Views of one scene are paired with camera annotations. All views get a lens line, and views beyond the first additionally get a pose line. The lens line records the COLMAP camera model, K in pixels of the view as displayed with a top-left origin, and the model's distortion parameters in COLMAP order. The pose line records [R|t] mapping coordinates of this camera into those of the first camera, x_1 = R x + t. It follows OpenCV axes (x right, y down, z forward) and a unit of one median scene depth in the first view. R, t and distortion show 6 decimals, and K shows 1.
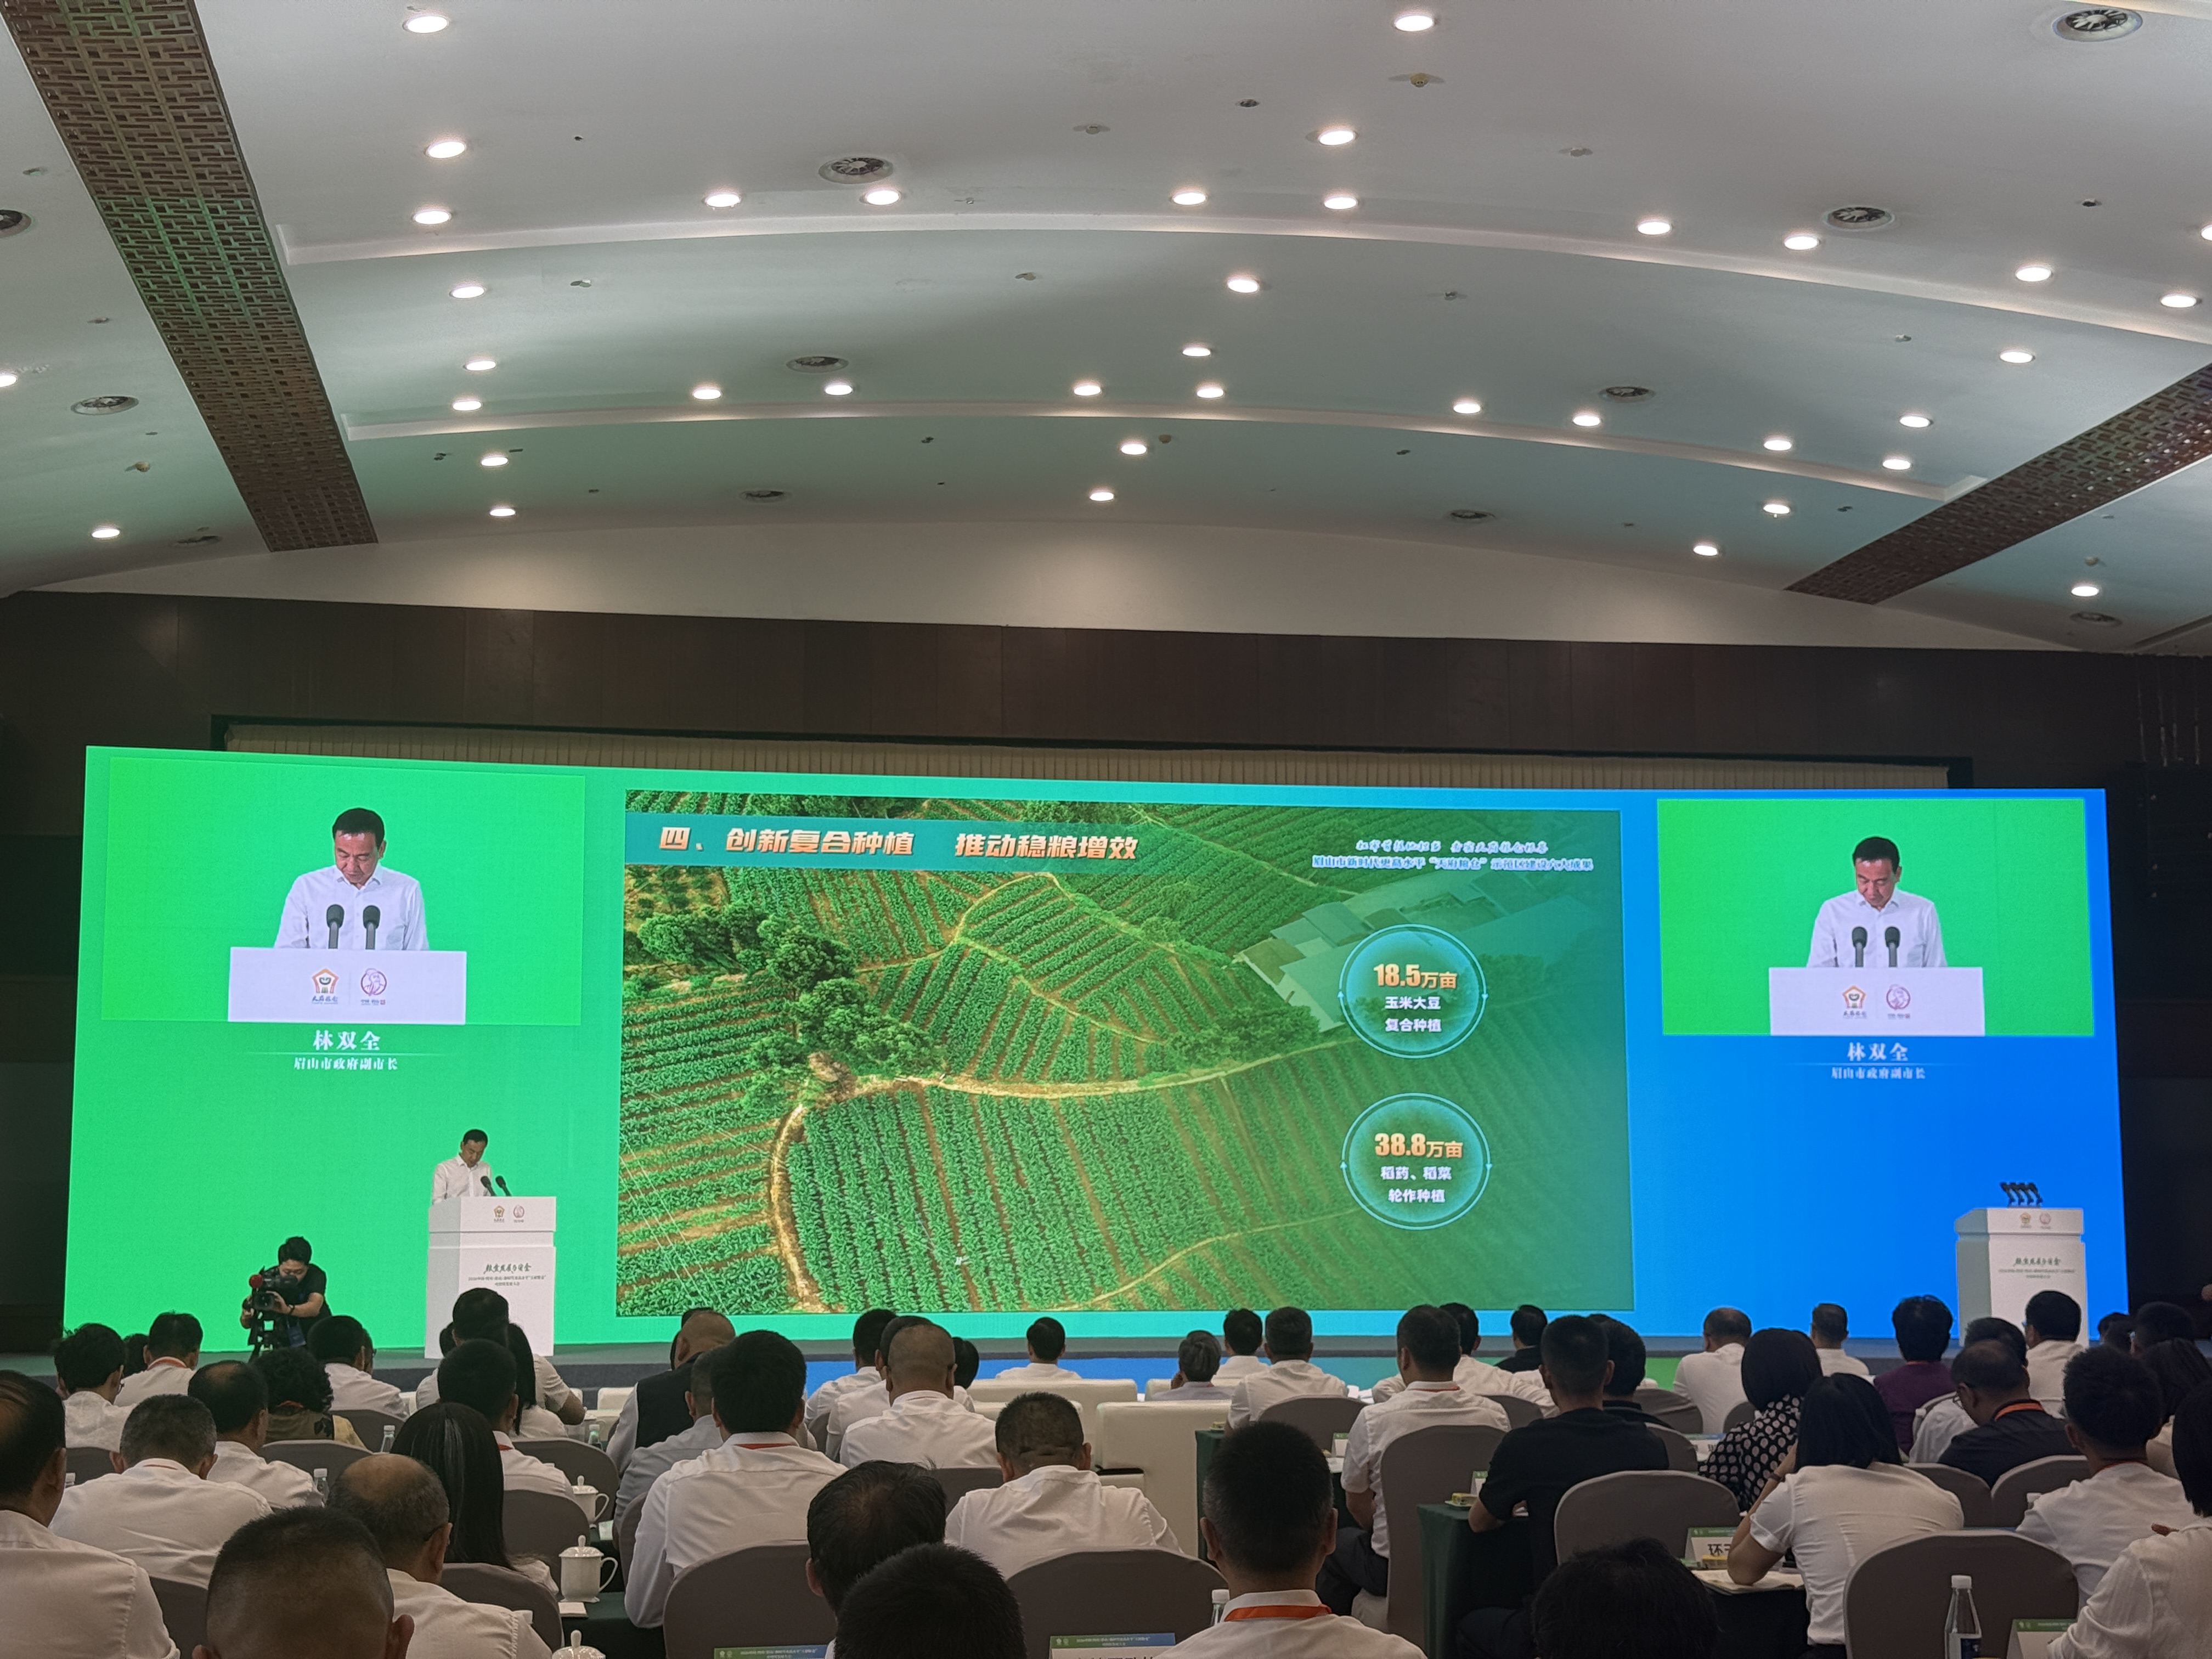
lens RADIAL K [[3110.1, 0, 1106.2], [0, 3110.1, 829.8], [0, 0, 1]] dist [0.006238, 0.000000]
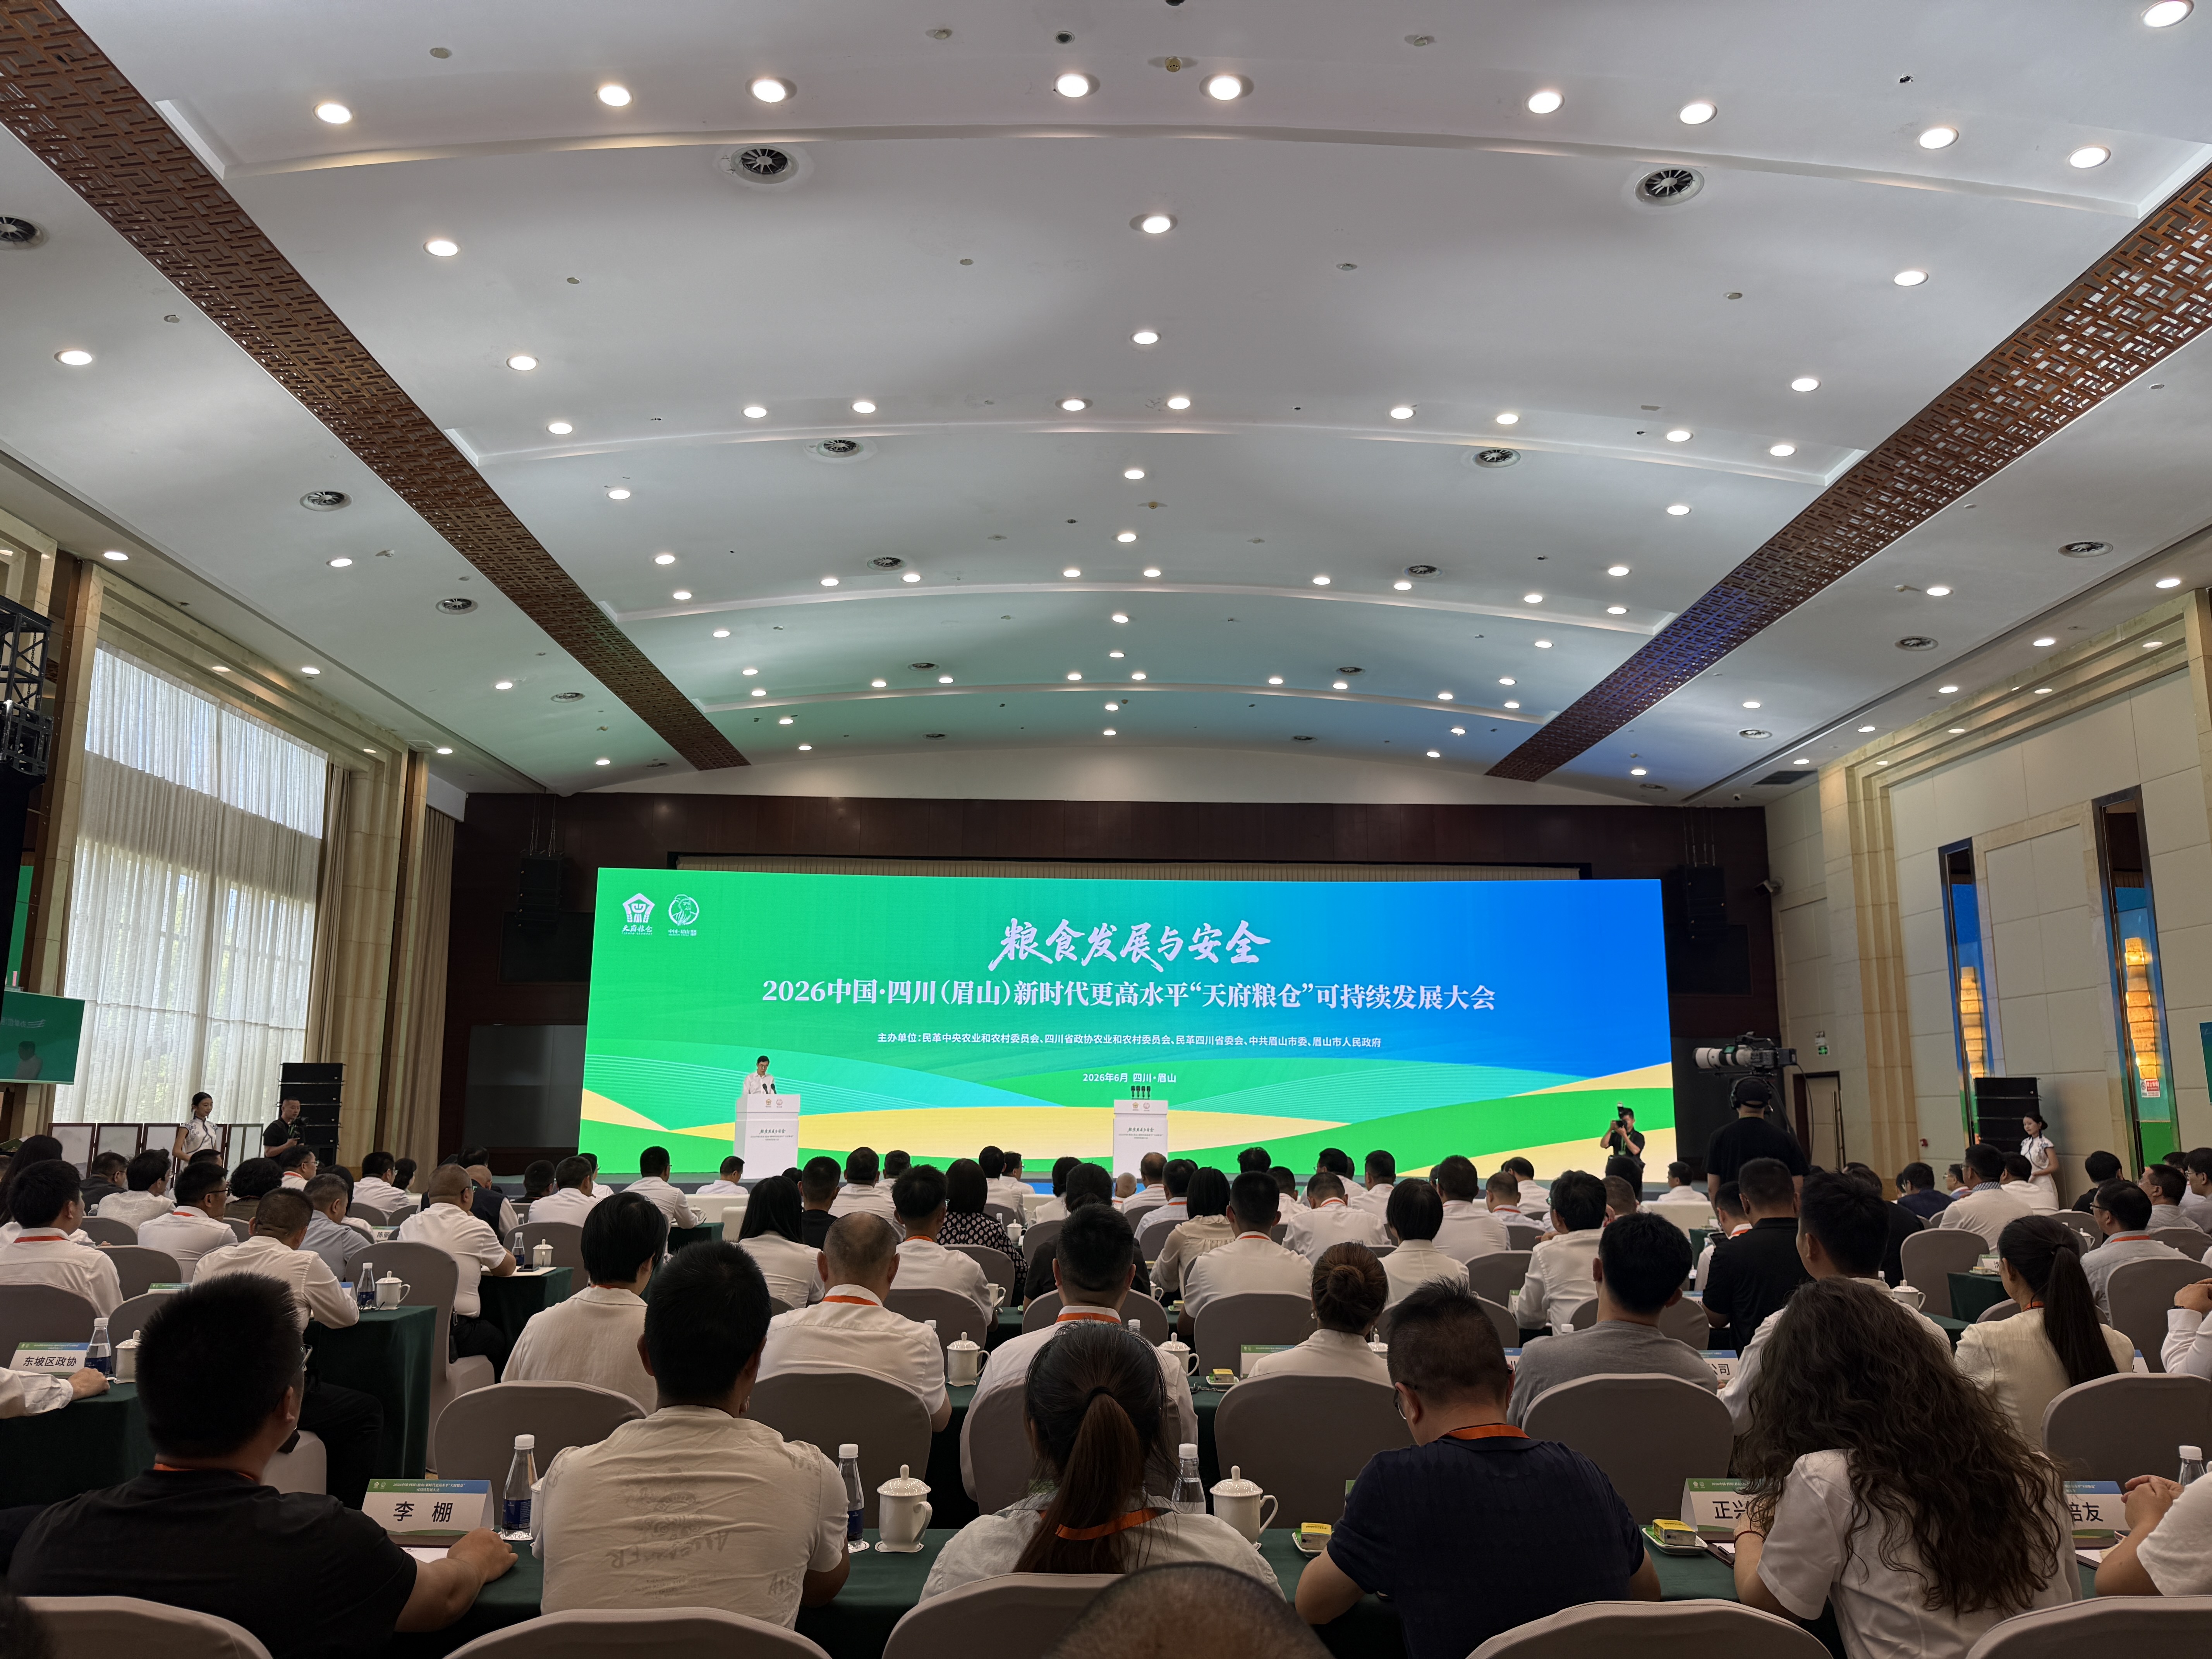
lens RADIAL K [[1541.1, 0, 1105.6], [0, 1541.1, 832.5], [0, 0, 1]] dist [-0.005048, -0.000750]
pose [[0.993022, -0.015904, -0.116849, 0.129199], [0.010064, 0.998679, -0.050398, 0.004507], [0.117496, 0.048870, 0.991870, 0.052747]]
